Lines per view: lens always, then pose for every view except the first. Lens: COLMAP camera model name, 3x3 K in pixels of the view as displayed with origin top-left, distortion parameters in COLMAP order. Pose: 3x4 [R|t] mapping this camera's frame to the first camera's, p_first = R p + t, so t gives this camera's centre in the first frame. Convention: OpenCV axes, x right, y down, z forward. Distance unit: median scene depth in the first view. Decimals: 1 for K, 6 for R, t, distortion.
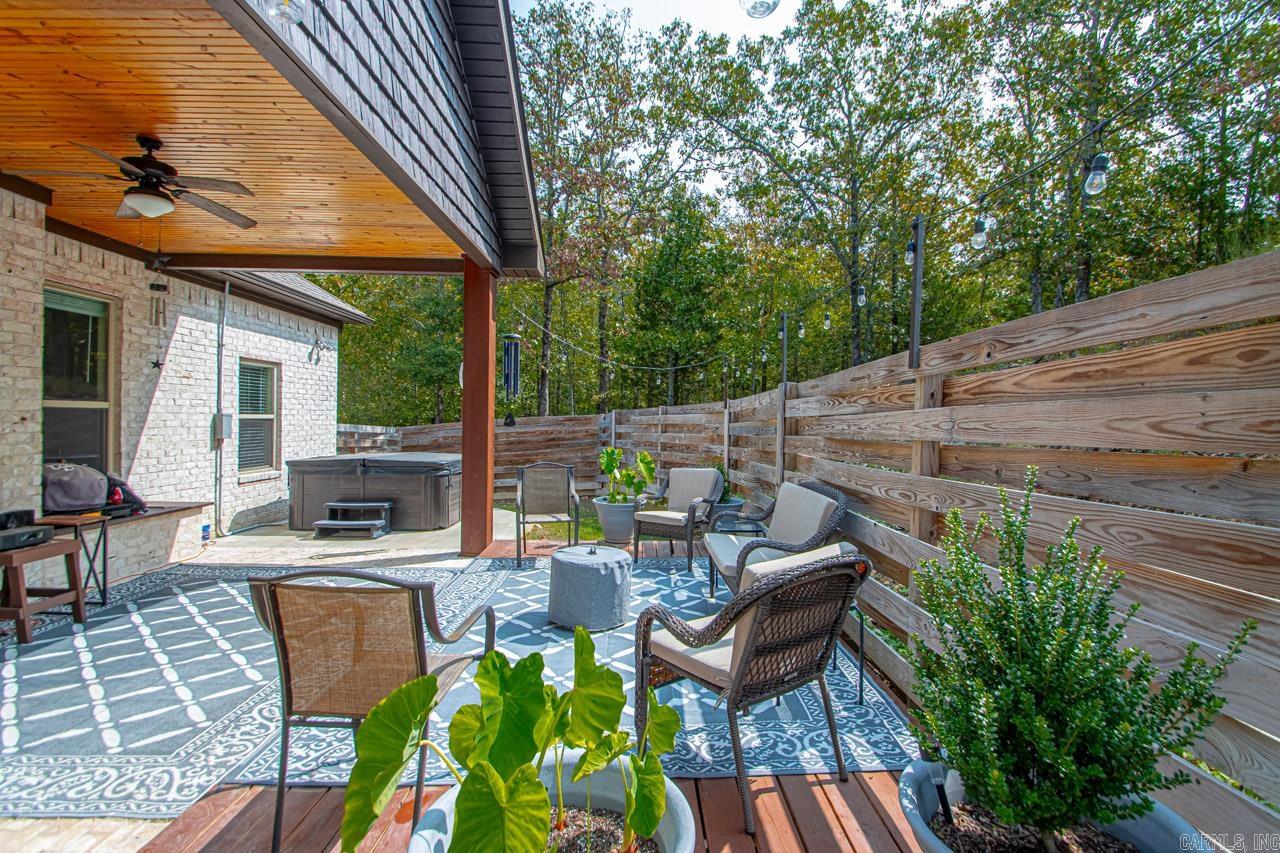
lens RADIAL K [[601.5, 0, 644.7], [0, 601.5, 423.3], [0, 0, 1]] dist [0.013965, -0.016014]
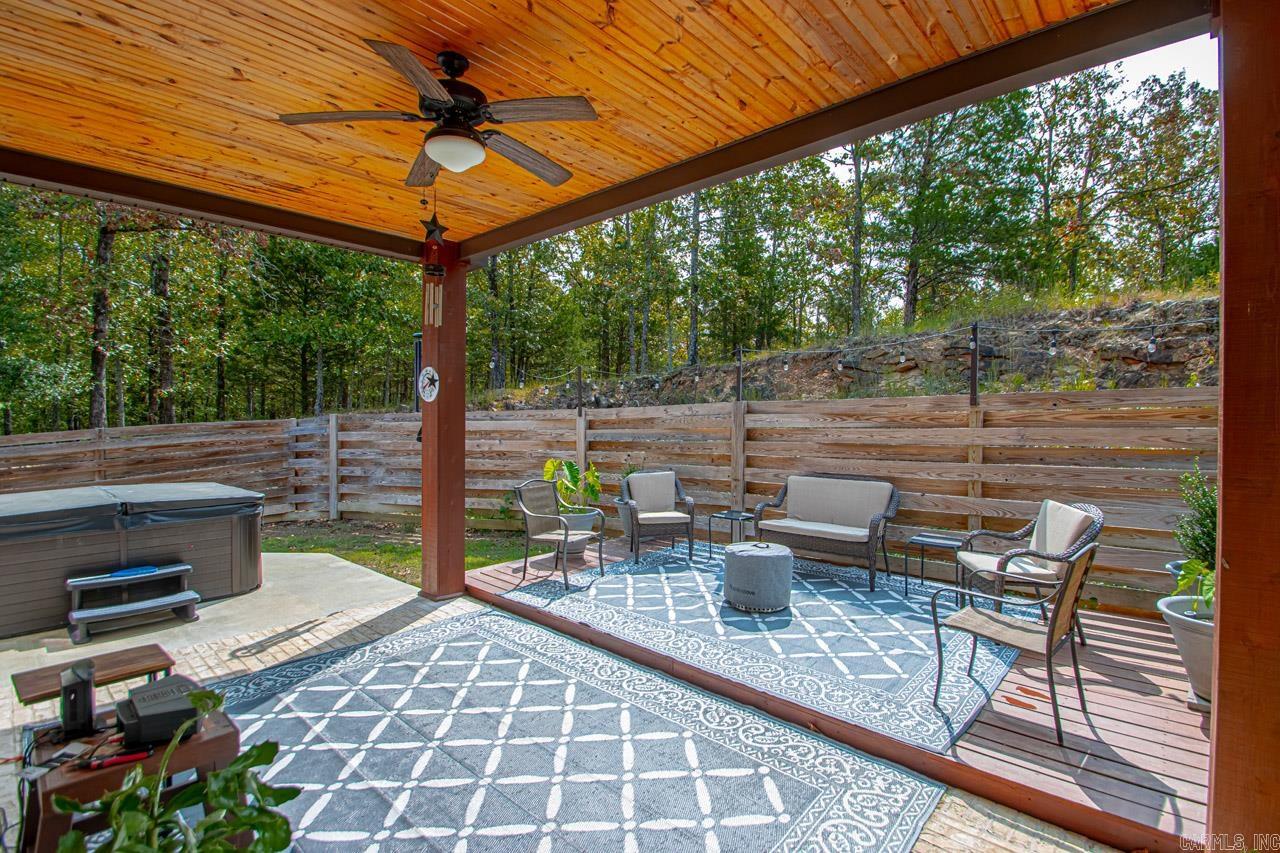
lens RADIAL K [[601.5, 0, 648.0], [0, 601.5, 426.2], [0, 0, 1]] dist [0.013965, -0.016014]
pose [[0.679837, -0.024623, 0.732950, -1.161358], [0.011572, 0.999672, 0.022849, -0.060904], [-0.733272, -0.007052, 0.679899, 0.354816]]
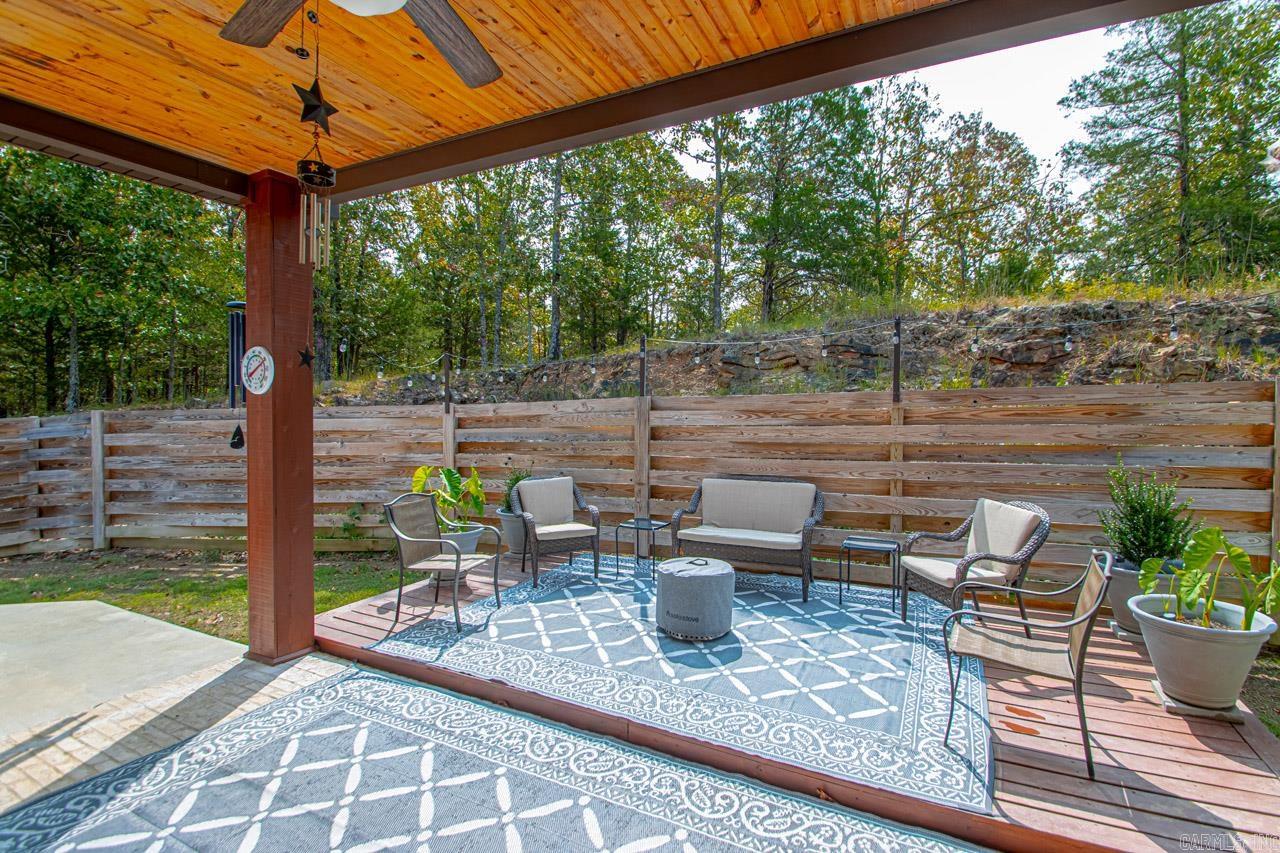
lens RADIAL K [[601.5, 0, 650.0], [0, 601.5, 428.0], [0, 0, 1]] dist [0.013965, -0.016014]
pose [[0.461196, -0.036054, 0.886566, -1.086681], [0.010172, 0.999323, 0.035348, -0.063538], [-0.887240, -0.007285, 0.461251, 0.610021]]
